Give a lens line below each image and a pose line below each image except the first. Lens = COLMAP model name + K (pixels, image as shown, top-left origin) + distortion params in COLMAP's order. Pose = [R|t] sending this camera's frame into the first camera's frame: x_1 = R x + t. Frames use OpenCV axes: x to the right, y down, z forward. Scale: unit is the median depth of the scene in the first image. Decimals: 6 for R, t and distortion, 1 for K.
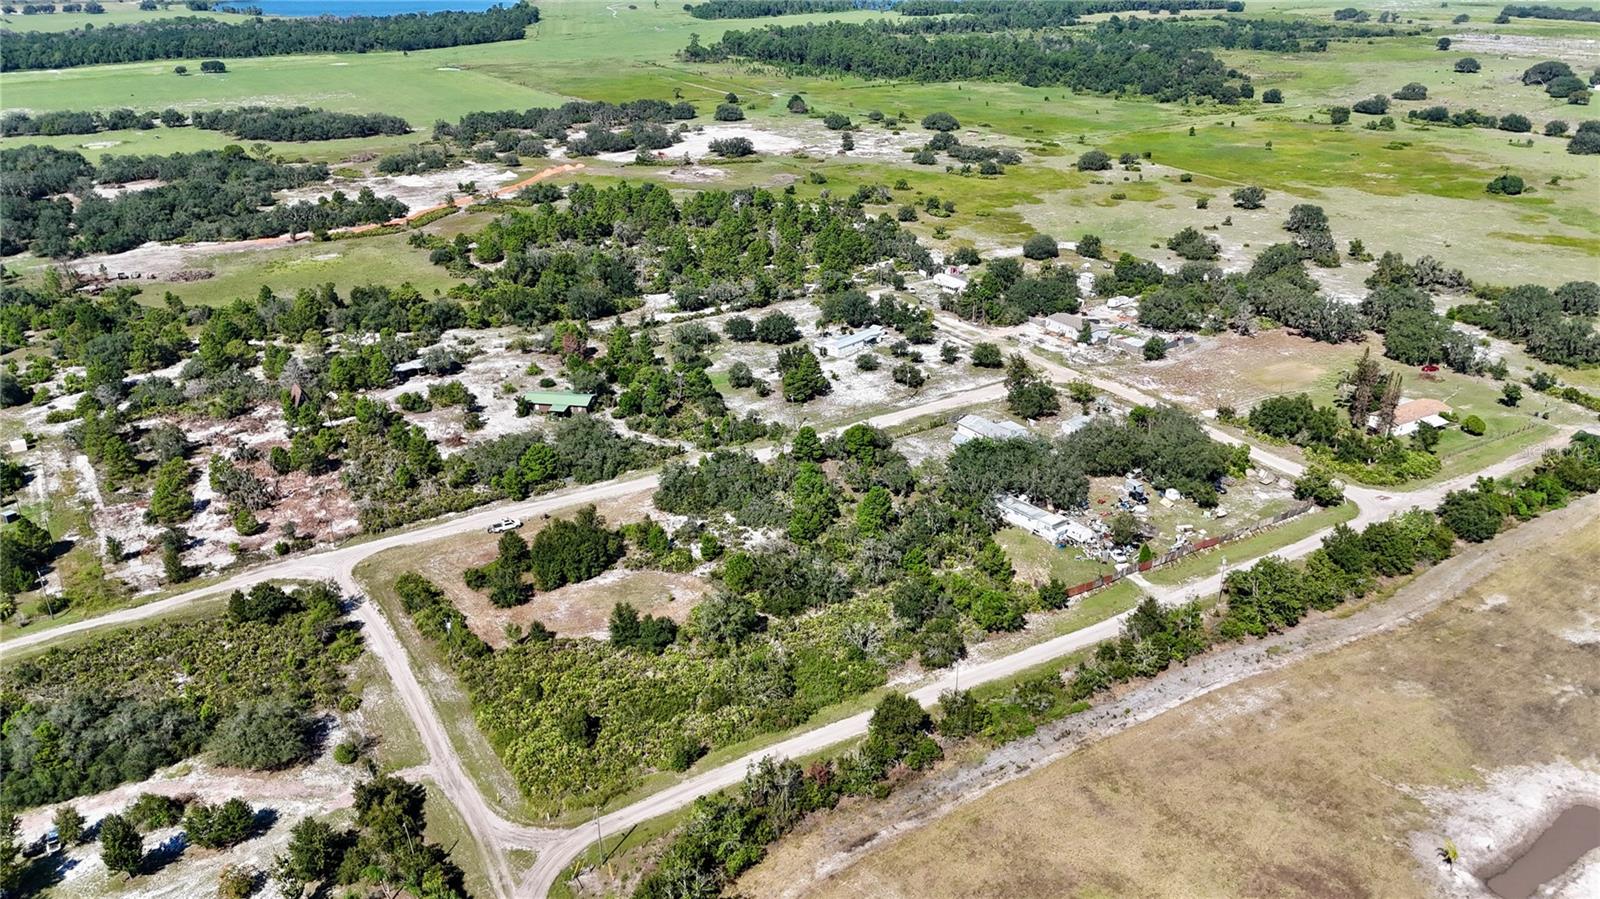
lens RADIAL K [[1177.9, 0, 799.0], [0, 1177.9, 446.8], [0, 0, 1]] dist [0.058488, -0.060897]
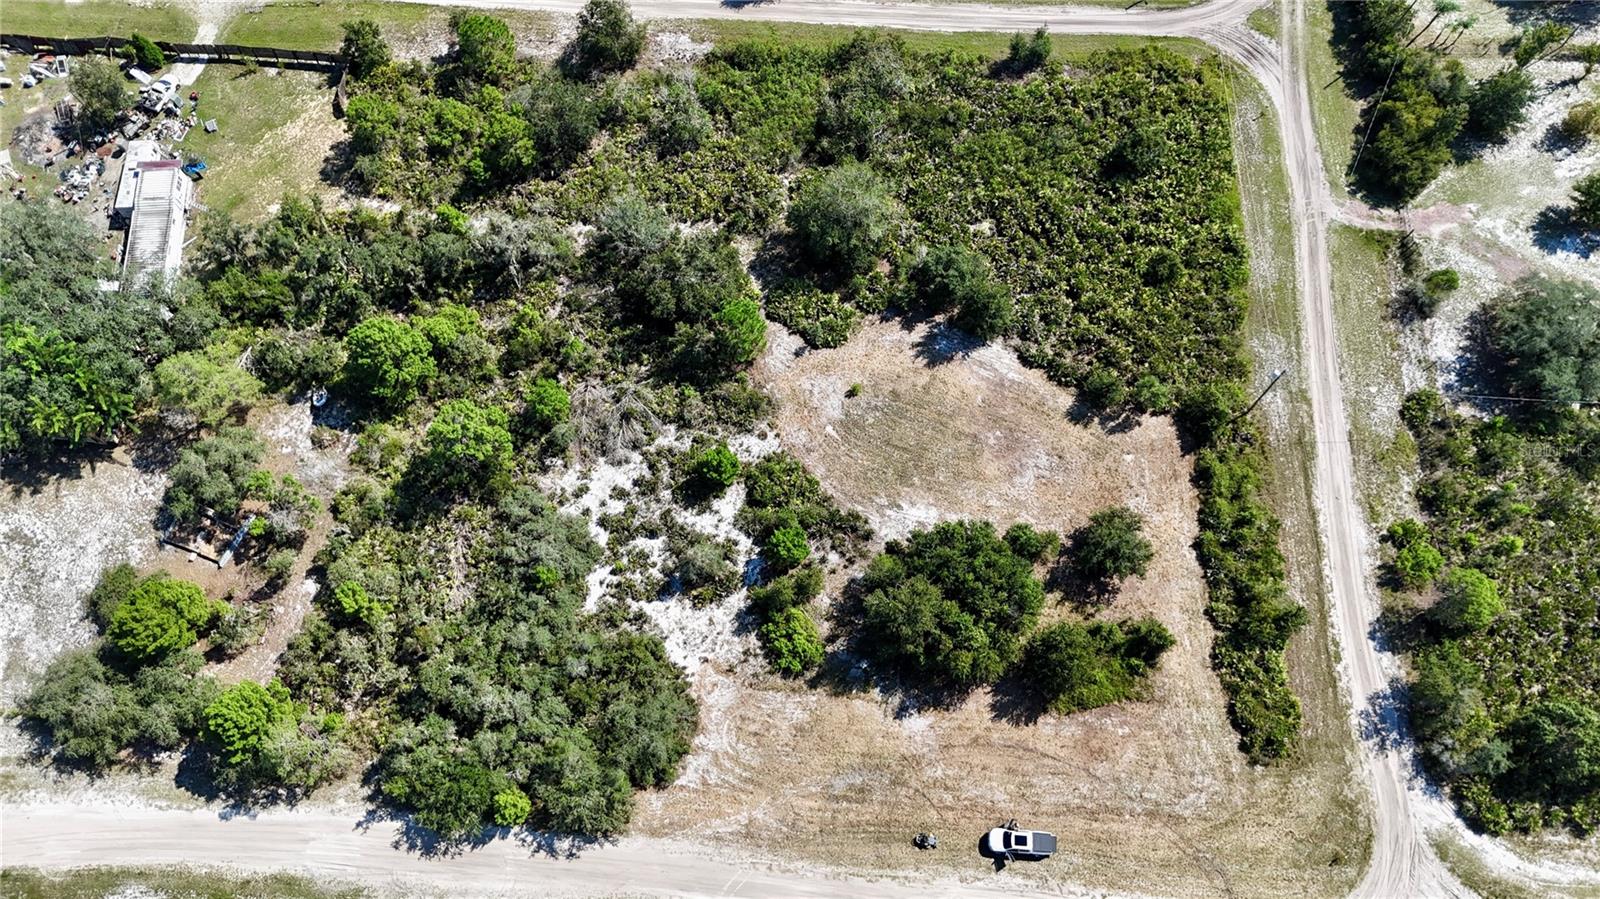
lens RADIAL K [[1177.9, 0, 799.0], [0, 1177.9, 446.8], [0, 0, 1]] dist [0.058488, -0.060897]
pose [[-0.821212, -0.524287, 0.225240, -0.264131], [0.251960, 0.020999, 0.967510, -0.487967], [-0.511983, 0.851282, 0.114855, 1.131898]]
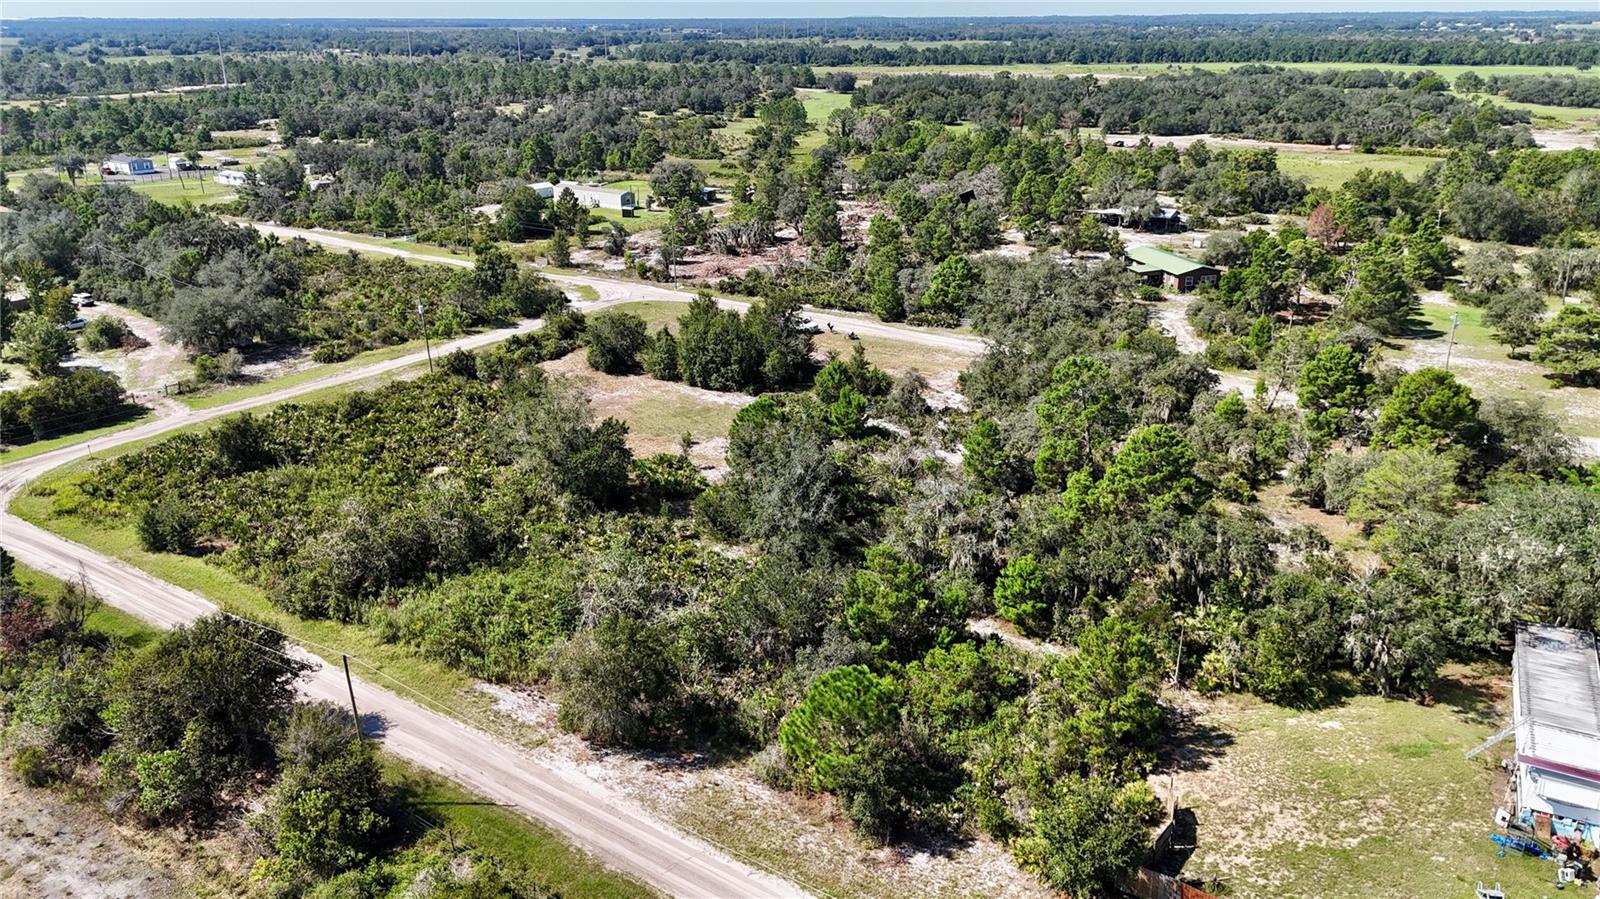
lens RADIAL K [[1177.9, 0, 799.0], [0, 1177.9, 446.8], [0, 0, 1]] dist [0.058488, -0.060897]
pose [[0.403460, 0.320551, -0.857010, 0.445090], [-0.372375, 0.913077, 0.166217, 0.025441], [0.835797, 0.252068, 0.487755, 0.904403]]
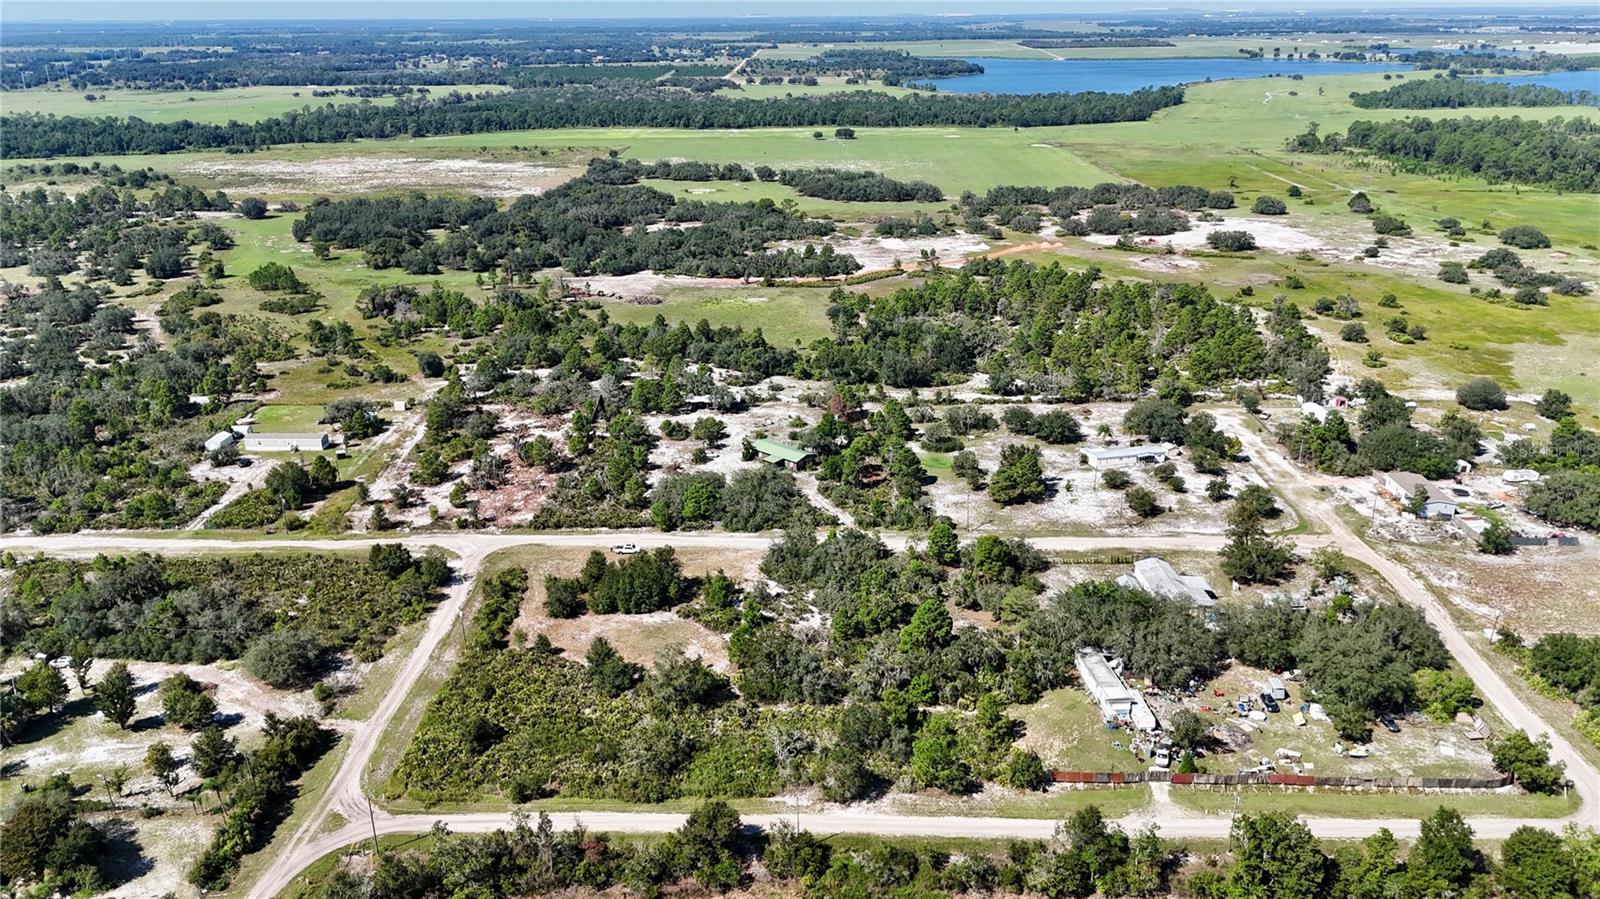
lens RADIAL K [[1181.9, 0, 796.4], [0, 1181.9, 421.3], [0, 0, 1]] dist [0.121720, -0.268570]
pose [[0.842659, 0.176893, -0.508561, 0.534204], [-0.218415, 0.975595, -0.022559, -0.073207], [0.492159, 0.130087, 0.860730, 0.170623]]
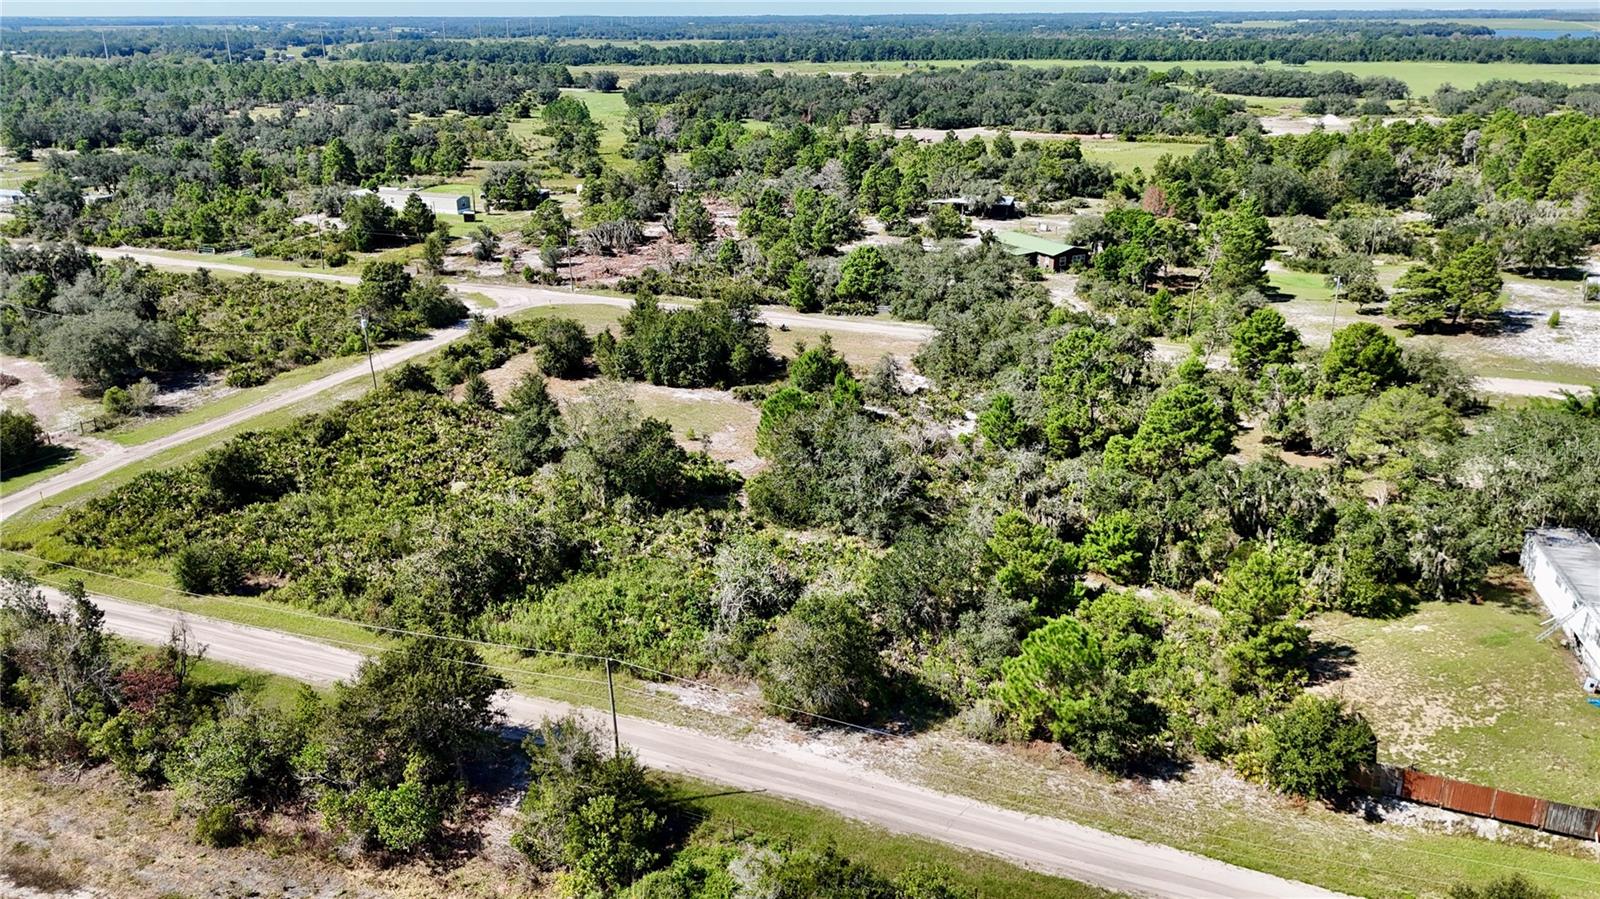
lens RADIAL K [[1177.9, 0, 799.0], [0, 1177.9, 446.8], [0, 0, 1]] dist [0.058488, -0.060897]
pose [[0.599369, 0.281584, -0.749311, 0.389287], [-0.327194, 0.940496, 0.091710, 0.077769], [0.730549, 0.190202, 0.655837, 0.788456]]
